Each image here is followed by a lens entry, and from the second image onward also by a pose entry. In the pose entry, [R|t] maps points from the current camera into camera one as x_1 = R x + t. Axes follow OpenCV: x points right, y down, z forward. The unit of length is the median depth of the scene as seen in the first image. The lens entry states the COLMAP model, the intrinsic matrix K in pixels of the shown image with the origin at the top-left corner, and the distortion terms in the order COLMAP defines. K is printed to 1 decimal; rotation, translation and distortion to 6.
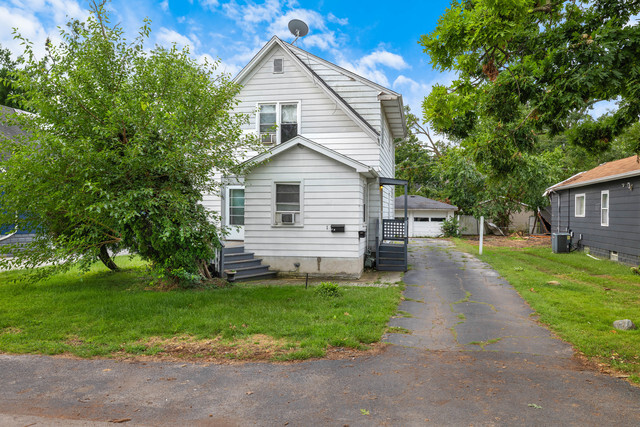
lens RADIAL K [[532.5, 0, 320.1], [0, 532.5, 221.3], [0, 0, 1]] dist [0.002256, 0.001788]
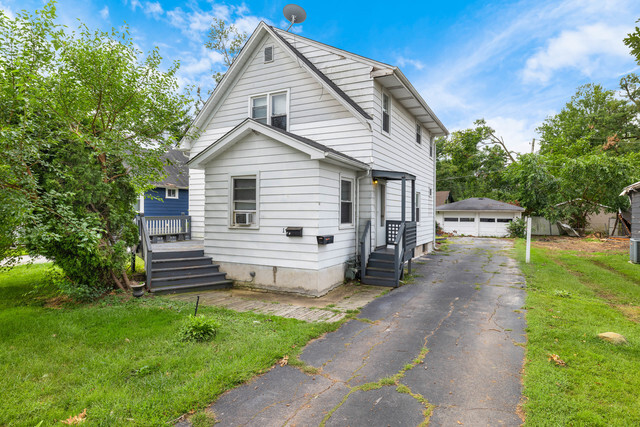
lens RADIAL K [[373.5, 0, 320.0], [0, 373.5, 213.5], [0, 0, 1]] dist [-0.004464, -0.001988]
pose [[0.953869, 0.003045, -0.300209, 0.204670], [-0.008244, 0.999837, -0.016054, -0.004654], [0.300111, 0.017788, 0.953738, 0.412534]]
